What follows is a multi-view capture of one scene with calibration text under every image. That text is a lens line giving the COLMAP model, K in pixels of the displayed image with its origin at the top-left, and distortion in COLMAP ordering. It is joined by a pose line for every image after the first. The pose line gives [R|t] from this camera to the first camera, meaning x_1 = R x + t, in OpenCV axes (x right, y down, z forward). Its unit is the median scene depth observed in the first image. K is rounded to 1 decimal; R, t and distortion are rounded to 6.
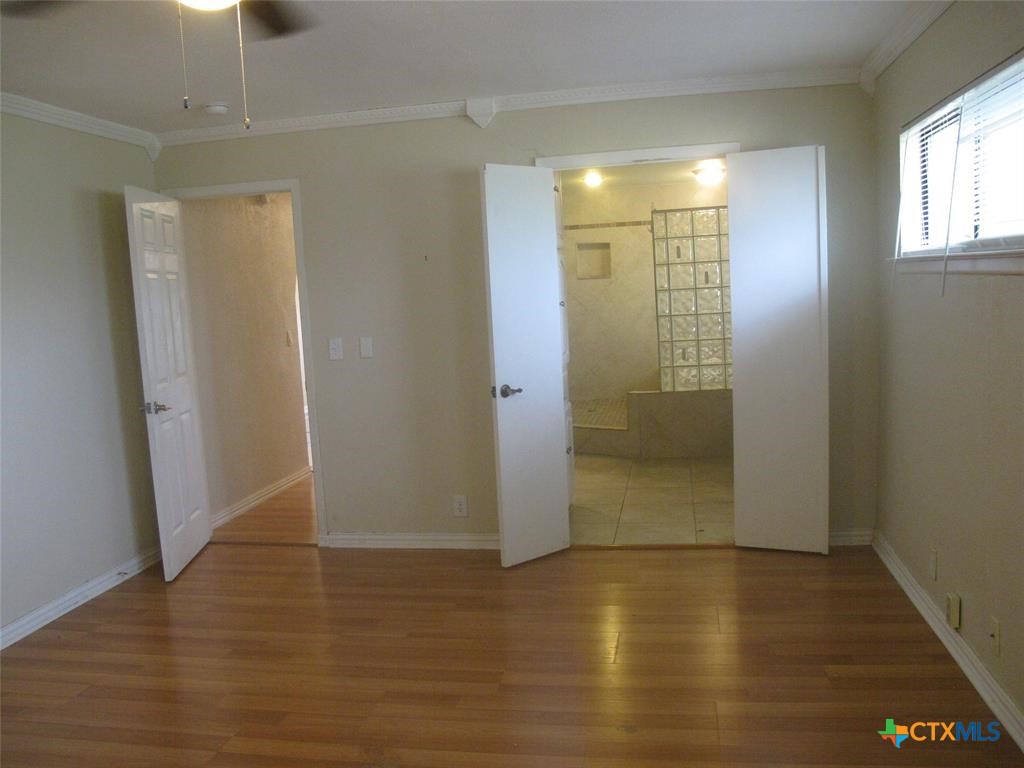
lens RADIAL K [[849.2, 0, 513.5], [0, 849.2, 403.9], [0, 0, 1]] dist [-0.125675, 0.077100]
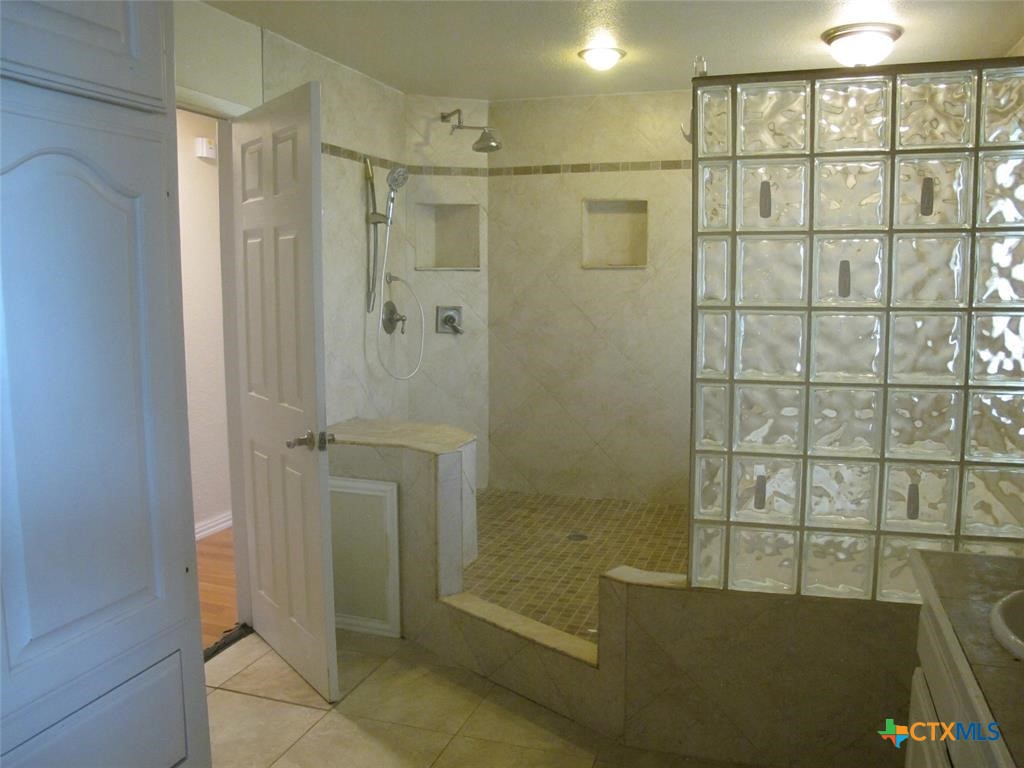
lens RADIAL K [[849.2, 0, 513.5], [0, 849.2, 403.9], [0, 0, 1]] dist [-0.125675, 0.077100]
pose [[0.989141, 0.071075, -0.128640, 0.141801], [-0.069357, 0.997433, 0.017794, -0.094726], [0.129574, -0.008679, 0.991532, 0.638209]]
